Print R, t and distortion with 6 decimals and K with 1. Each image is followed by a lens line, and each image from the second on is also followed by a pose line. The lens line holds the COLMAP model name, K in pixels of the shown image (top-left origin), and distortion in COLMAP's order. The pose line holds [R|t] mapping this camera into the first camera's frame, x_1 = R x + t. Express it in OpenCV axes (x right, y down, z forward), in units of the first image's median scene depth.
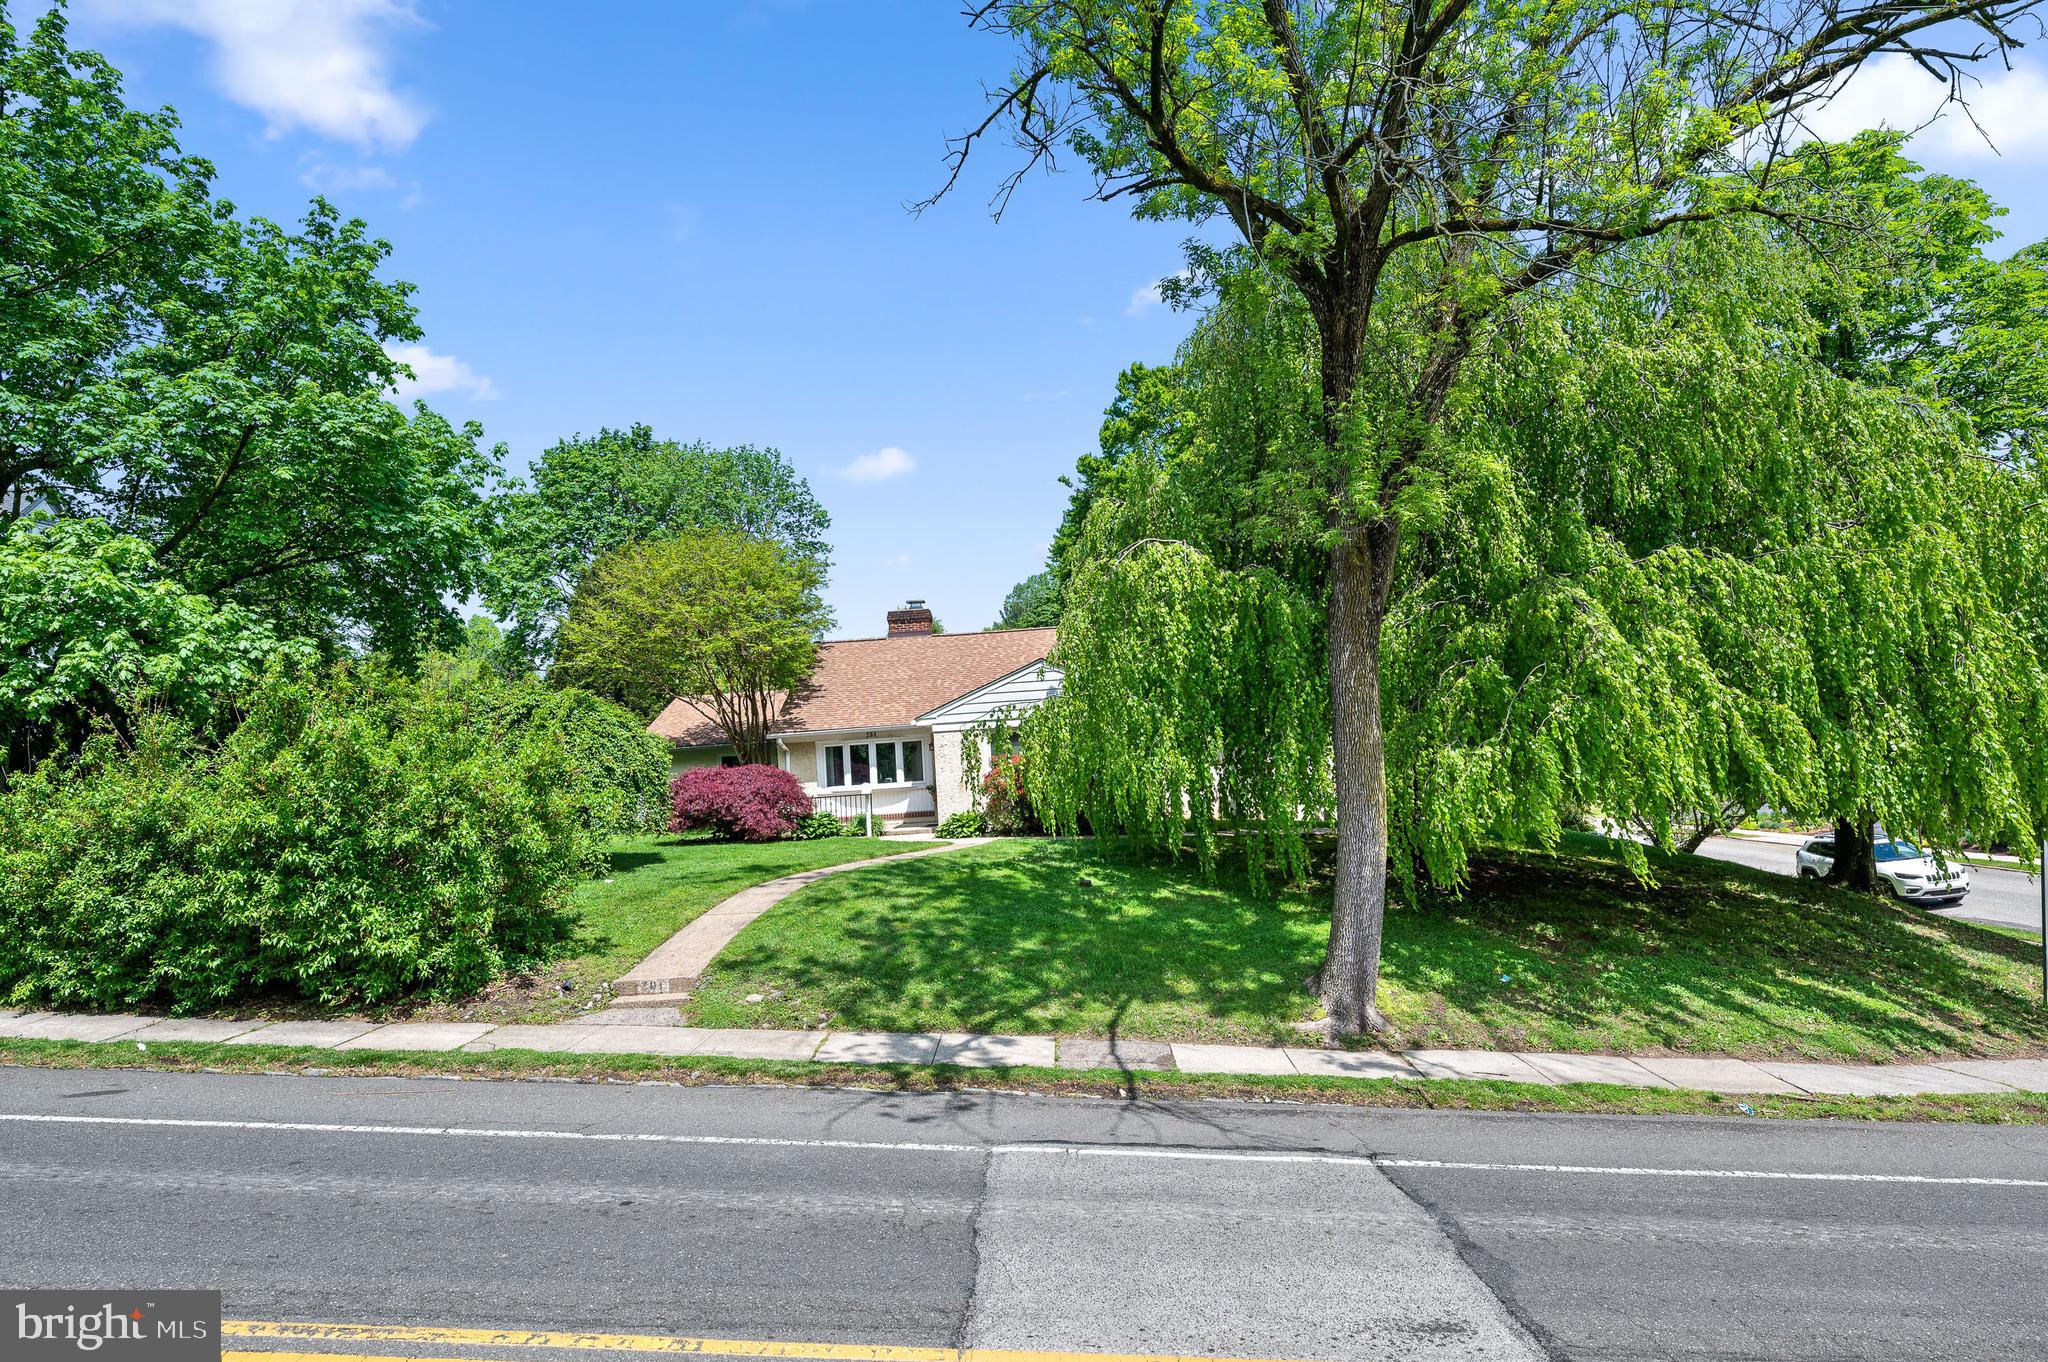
lens RADIAL K [[1124.9, 0, 1024.0], [0, 1124.9, 681.0], [0, 0, 1]] dist [-0.001414, -0.000057]
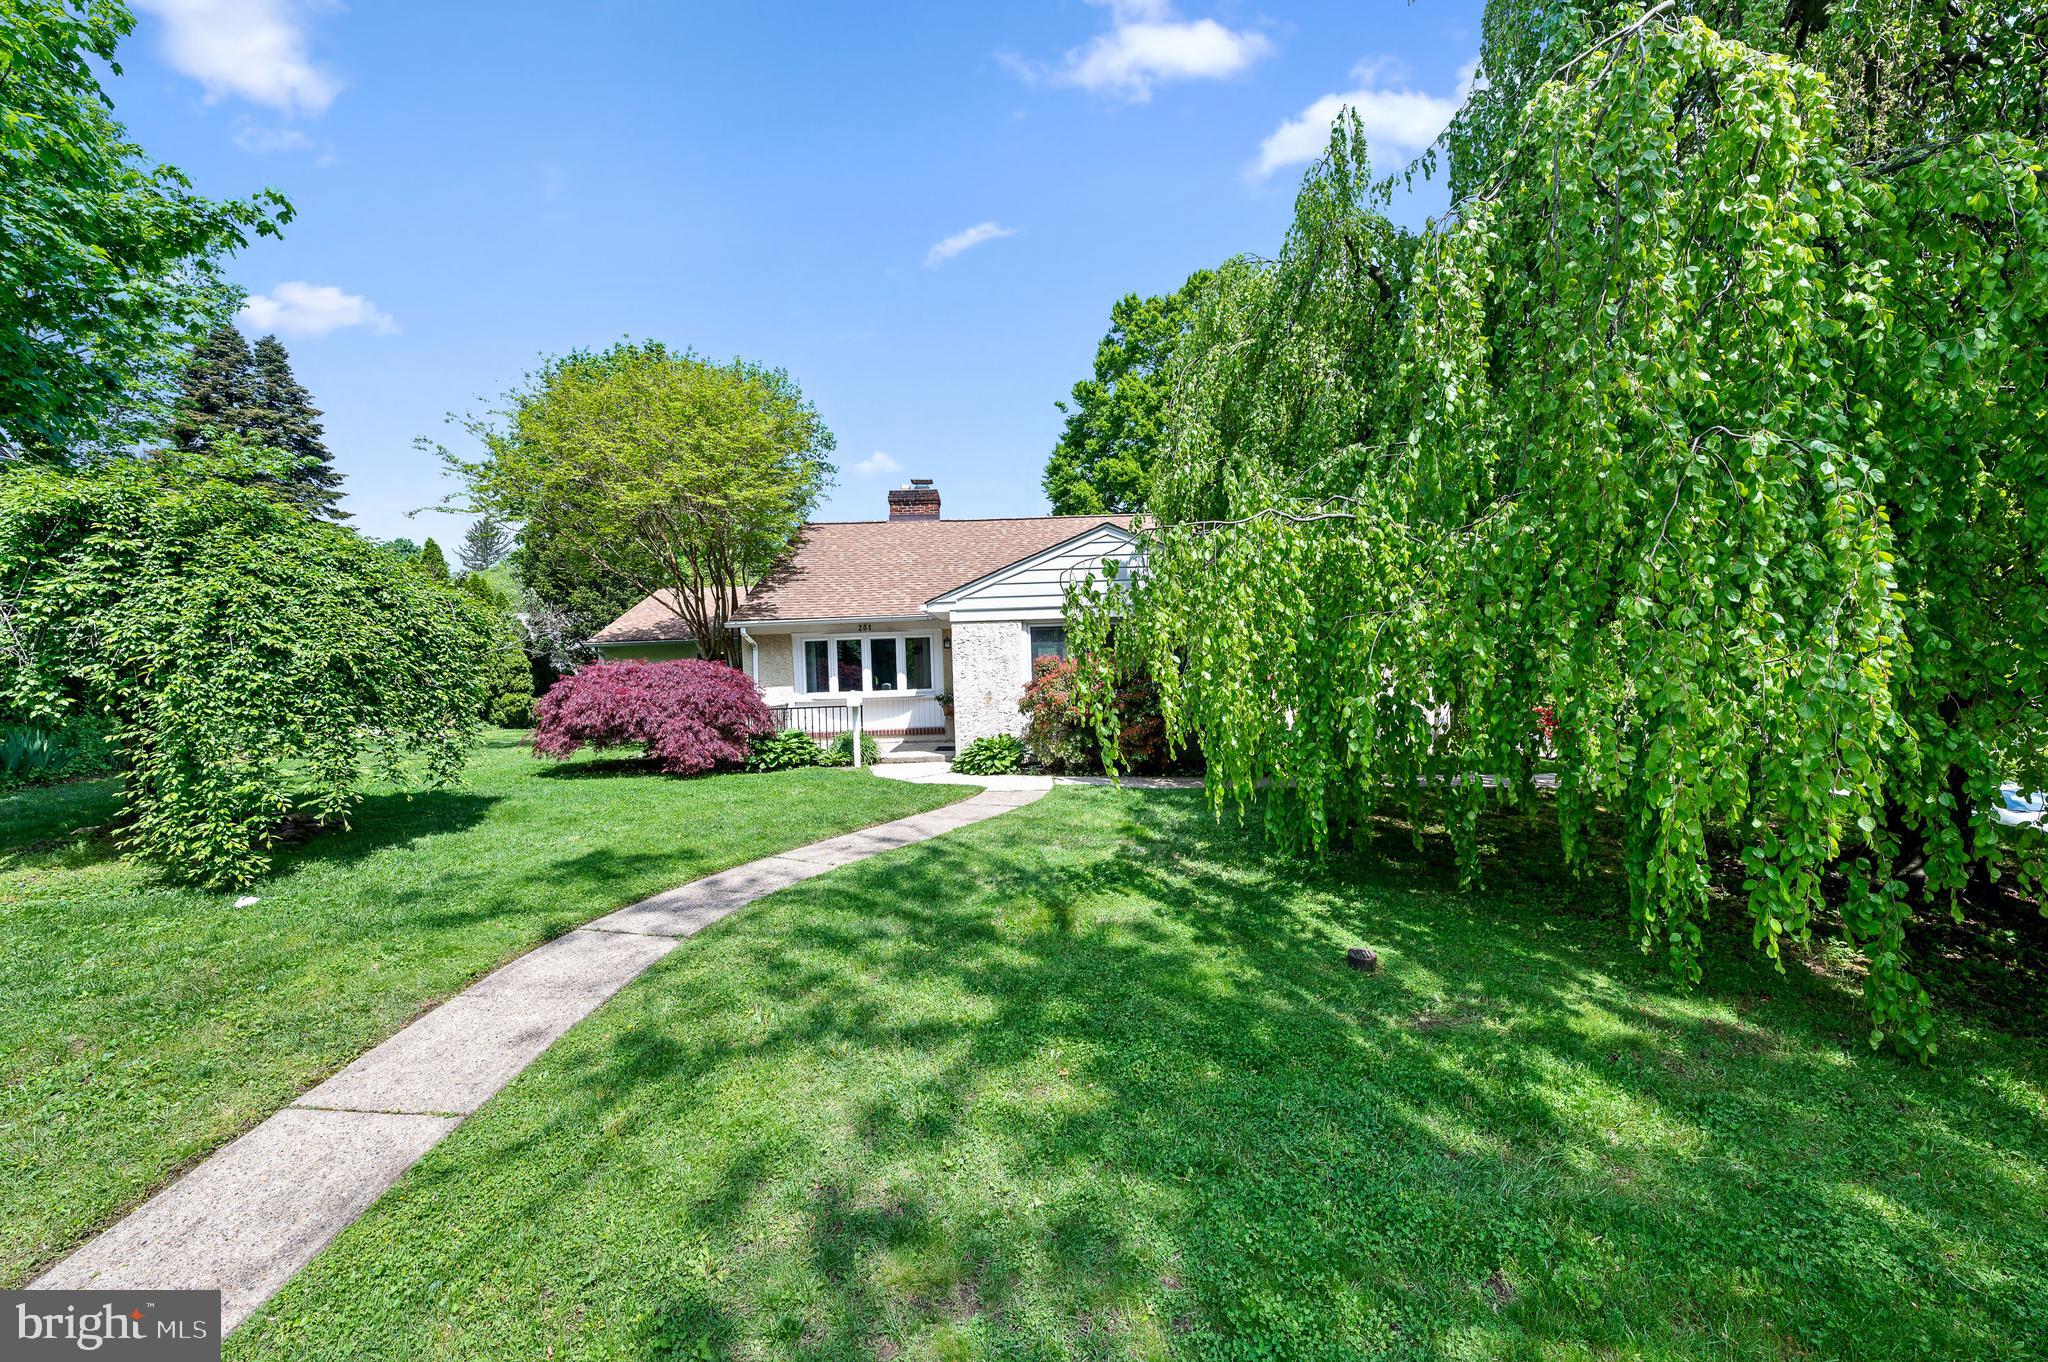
lens RADIAL K [[929.3, 0, 1035.6], [0, 929.3, 673.2], [0, 0, 1]] dist [0.111092, -0.000073]
pose [[0.998873, 0.028338, 0.038076, -0.041854], [-0.031058, 0.996859, 0.072850, 0.028495], [-0.035892, -0.073951, 0.996616, 0.351425]]
